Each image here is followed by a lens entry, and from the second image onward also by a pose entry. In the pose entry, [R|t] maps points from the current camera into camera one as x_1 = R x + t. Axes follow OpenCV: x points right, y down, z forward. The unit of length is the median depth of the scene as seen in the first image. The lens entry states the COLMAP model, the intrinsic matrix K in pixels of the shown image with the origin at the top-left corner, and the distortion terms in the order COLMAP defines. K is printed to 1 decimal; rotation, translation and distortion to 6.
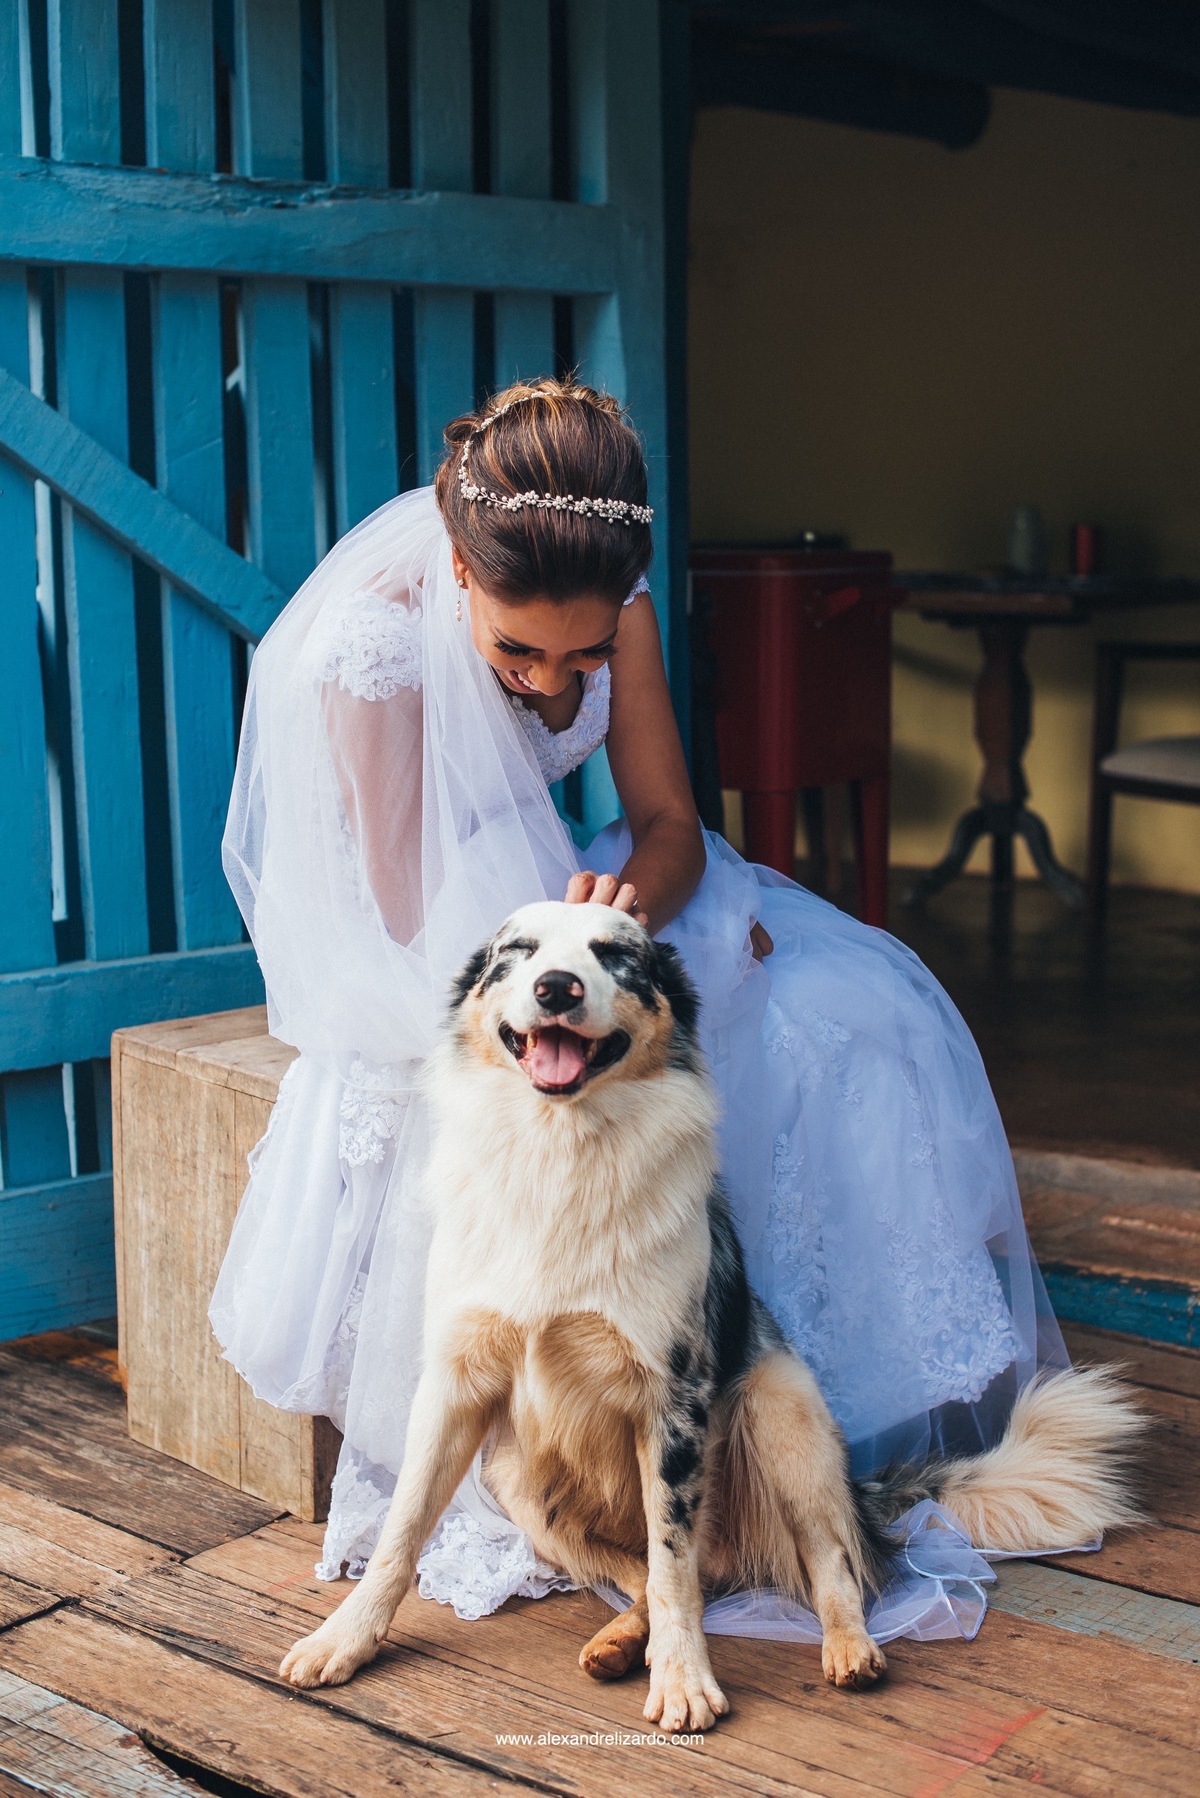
lens RADIAL K [[2590.8, 0, 609.2], [0, 2590.8, 895.0], [0, 0, 1]] dist [-0.117169, 0.000000]
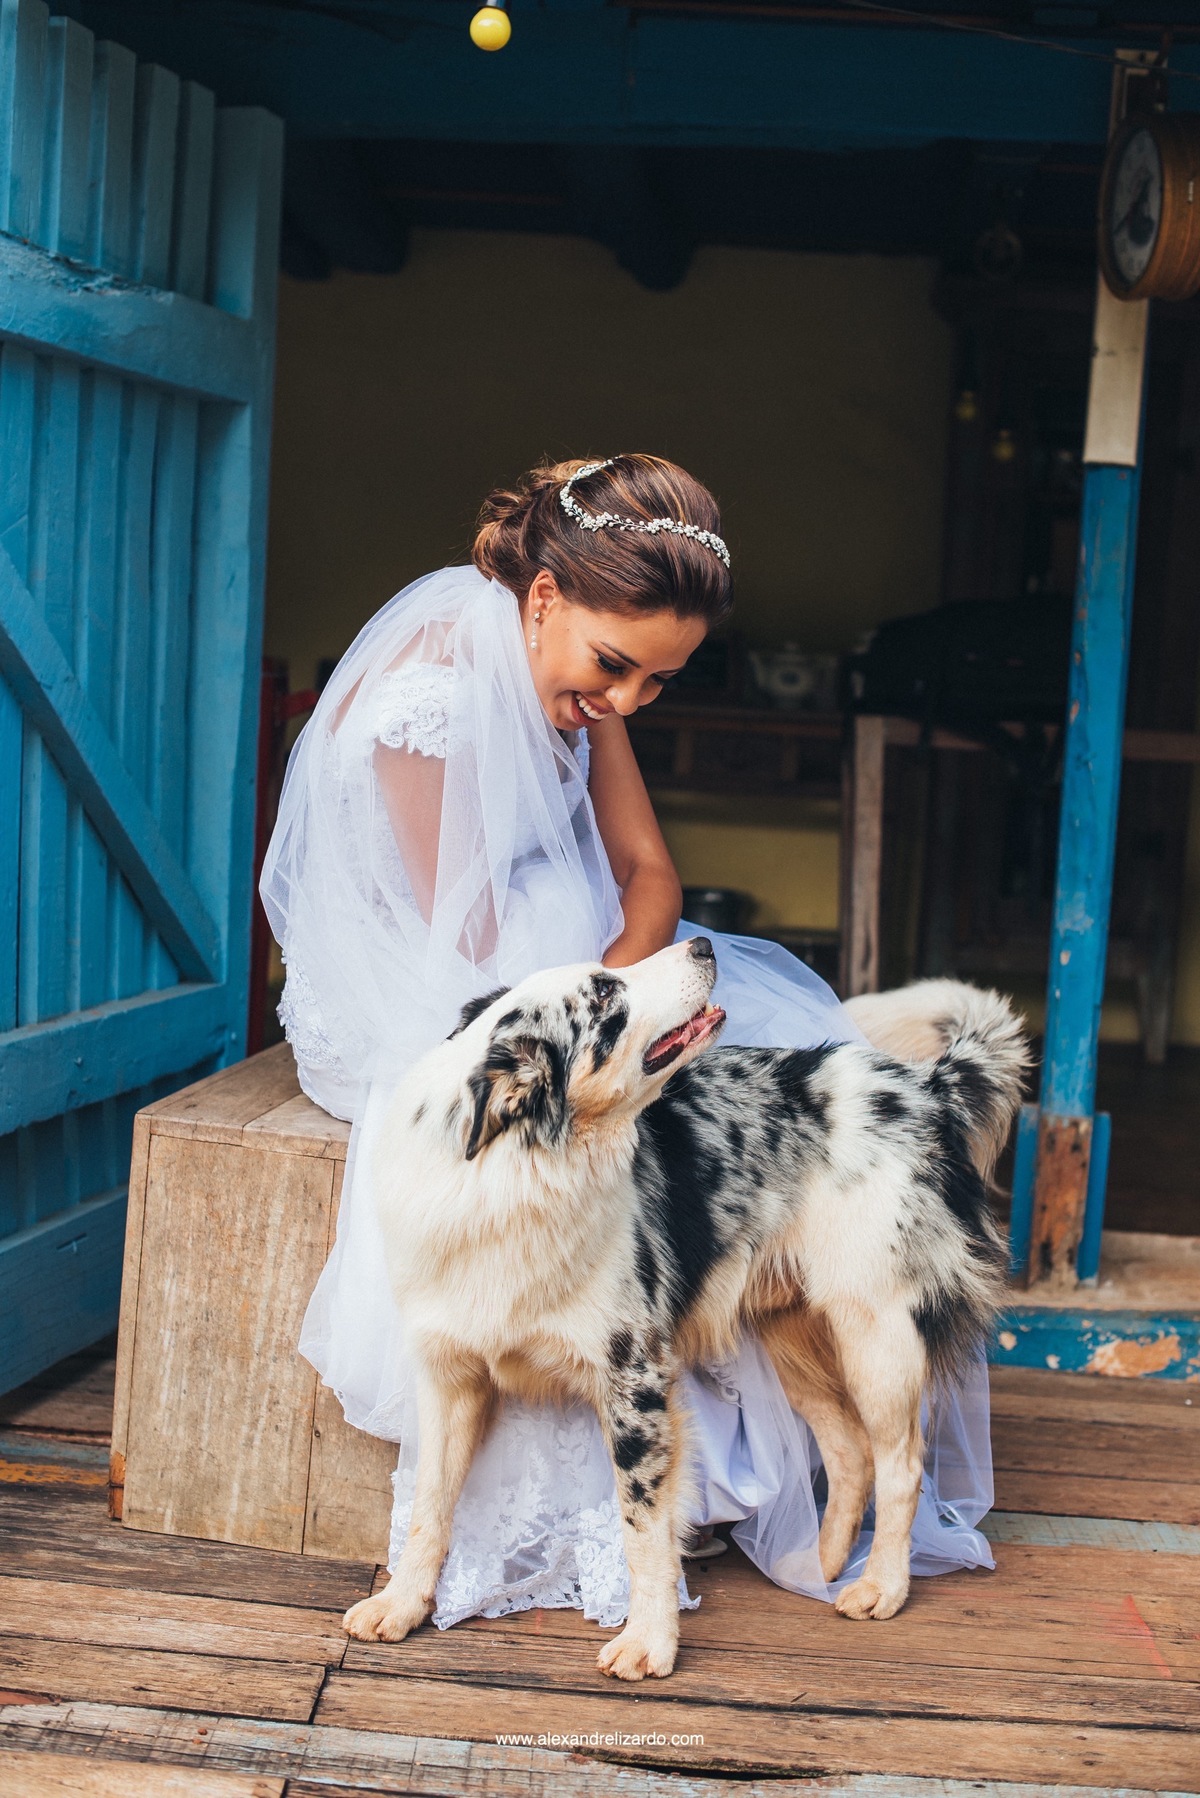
lens RADIAL K [[2590.8, 0, 603.9], [0, 2590.8, 887.7], [0, 0, 1]] dist [-0.117169, 0.000000]
pose [[0.800126, 0.006820, 0.599794, -0.653945], [0.018320, 0.999191, -0.035799, 0.005455], [-0.599553, 0.039632, 0.799353, 0.099860]]
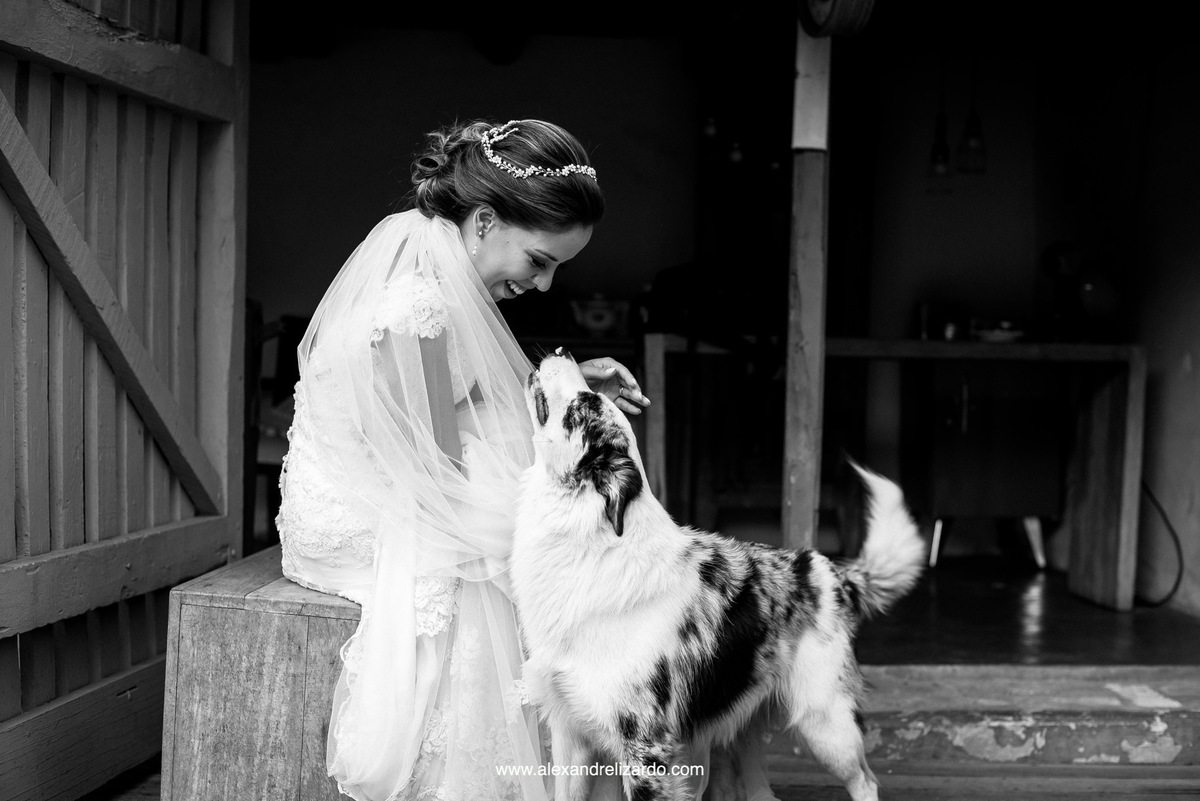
lens RADIAL K [[1729.1, 0, 597.2], [0, 1729.1, 408.6], [0, 0, 1]] dist [-0.117169, 0.000000]
pose [[0.754666, 0.008151, 0.656059, -0.652113], [0.058355, 0.995126, -0.079489, 0.043017], [-0.653509, 0.098272, 0.750512, 0.118638]]
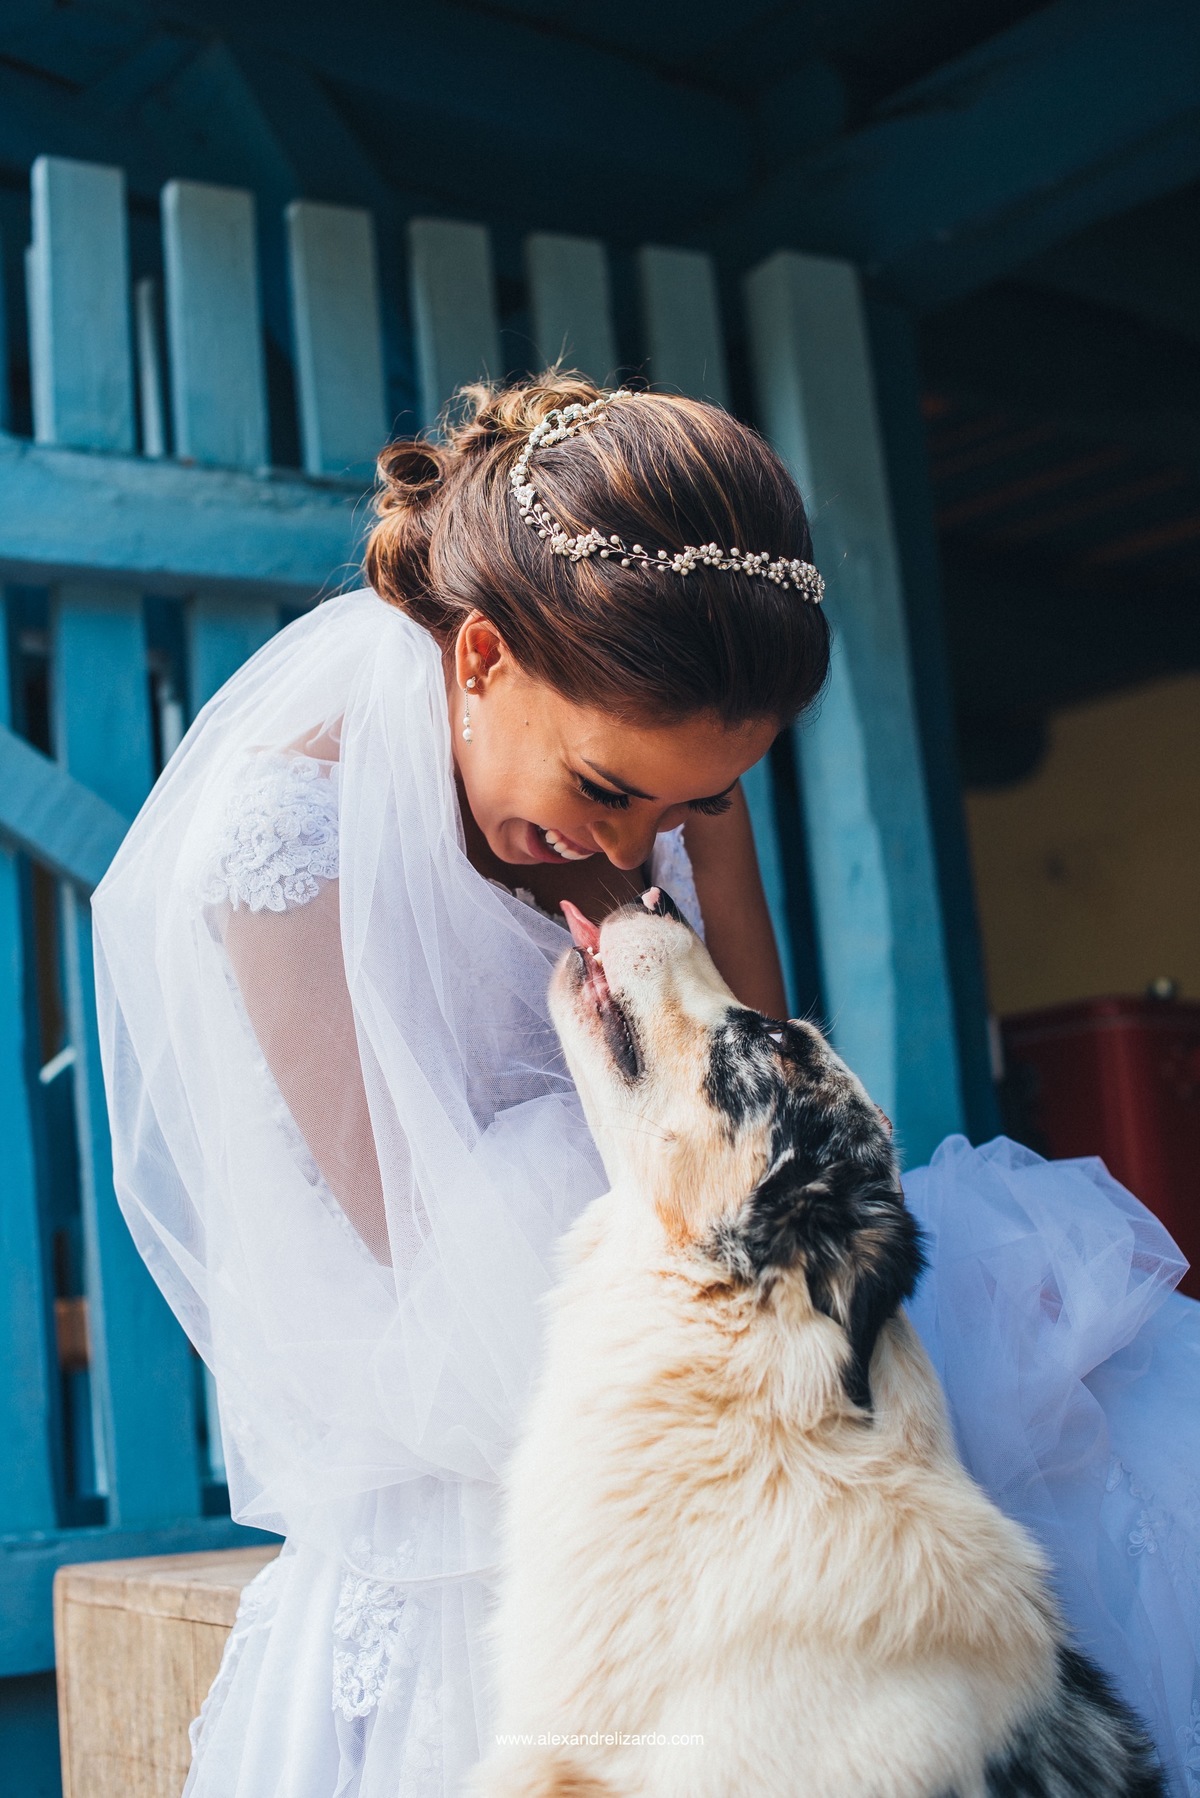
lens RADIAL K [[2590.8, 0, 582.2], [0, 2590.8, 907.3], [0, 0, 1]] dist [-0.117169, 0.000000]
pose [[0.977931, -0.115095, -0.174367, 0.068109], [0.053196, 0.944243, -0.324923, 0.113472], [0.202042, 0.308476, 0.929528, 0.386490]]
